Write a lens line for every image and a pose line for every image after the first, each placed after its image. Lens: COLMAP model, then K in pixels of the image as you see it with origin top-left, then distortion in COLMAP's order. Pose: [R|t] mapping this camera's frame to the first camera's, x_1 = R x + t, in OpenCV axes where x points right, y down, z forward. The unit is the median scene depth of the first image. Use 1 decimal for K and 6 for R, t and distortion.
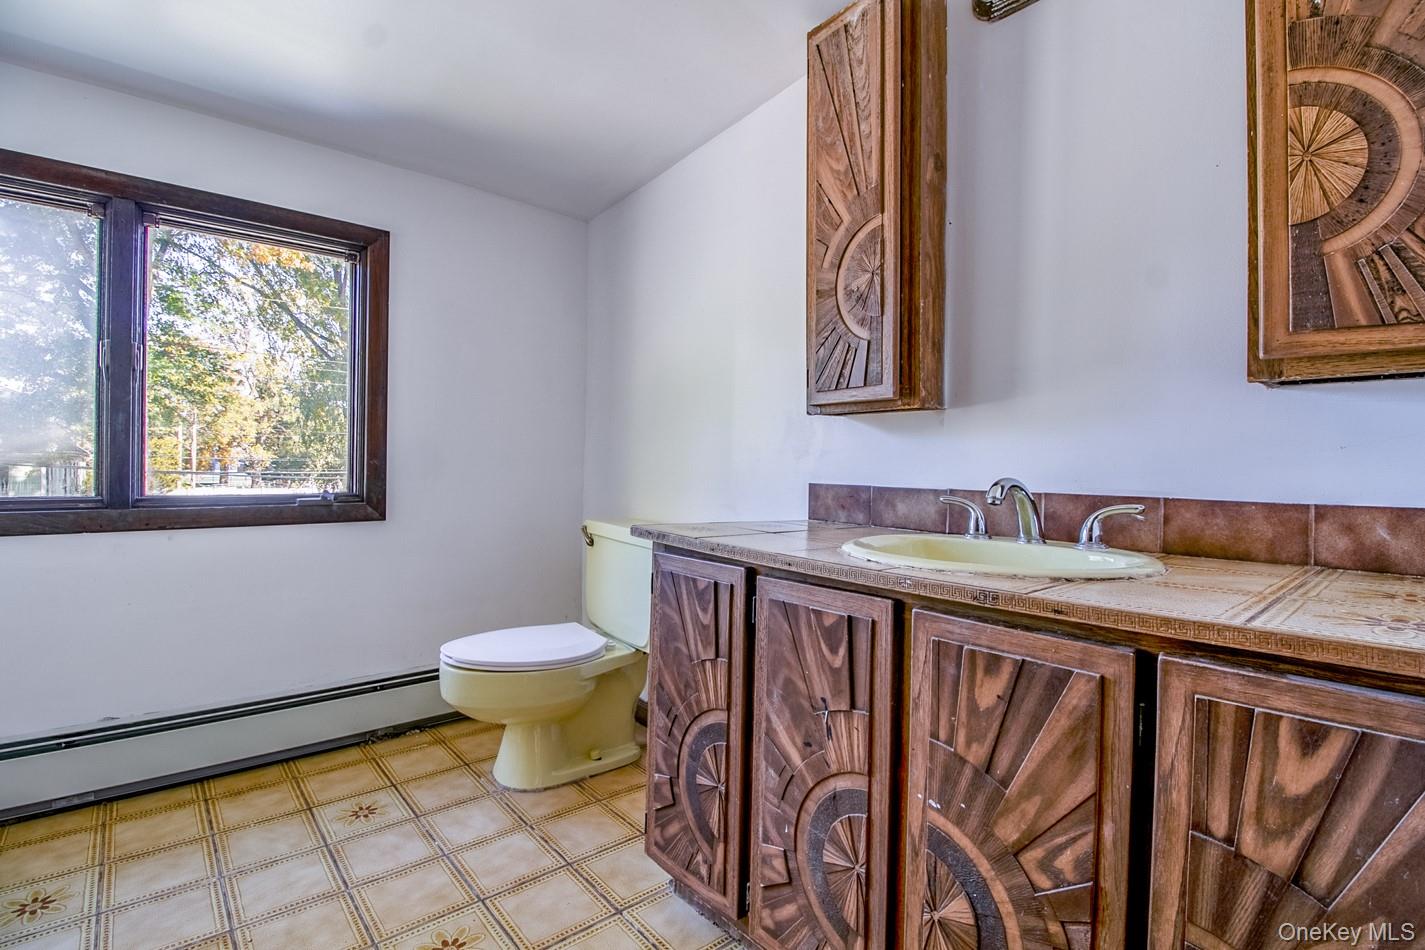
lens RADIAL K [[694.4, 0, 732.6], [0, 694.4, 451.7], [0, 0, 1]] dist [-0.008399, -0.003729]
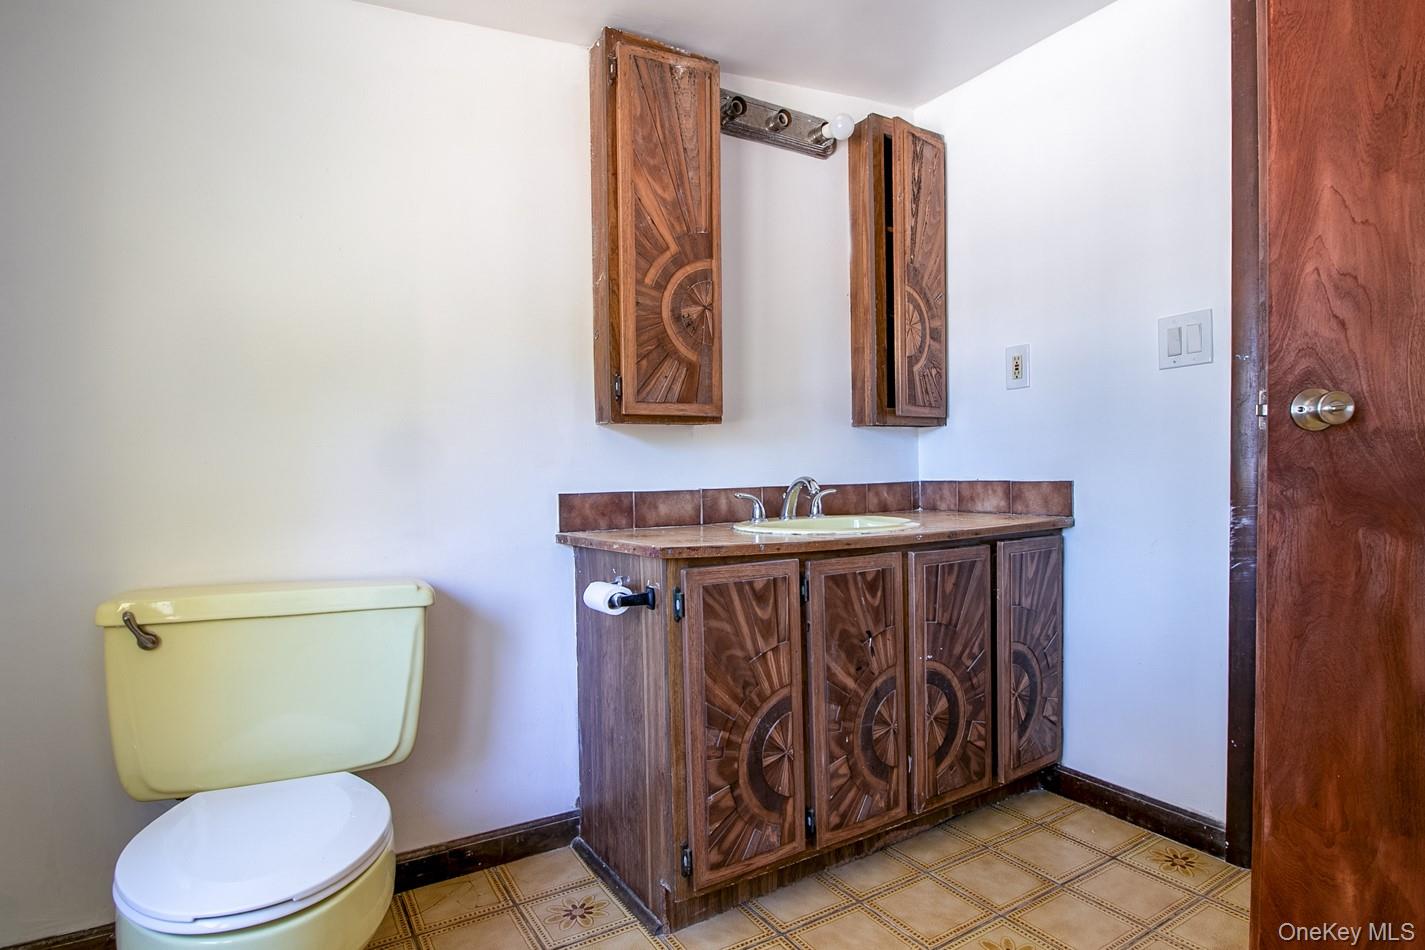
lens RADIAL K [[767.2, 0, 718.2], [0, 767.2, 477.7], [0, 0, 1]] dist [-0.005250, -0.000686]
pose [[0.139732, -0.030602, 0.989716, -1.352635], [0.001163, 0.999527, 0.030742, -0.011928], [-0.990189, -0.003145, 0.139702, 0.989782]]
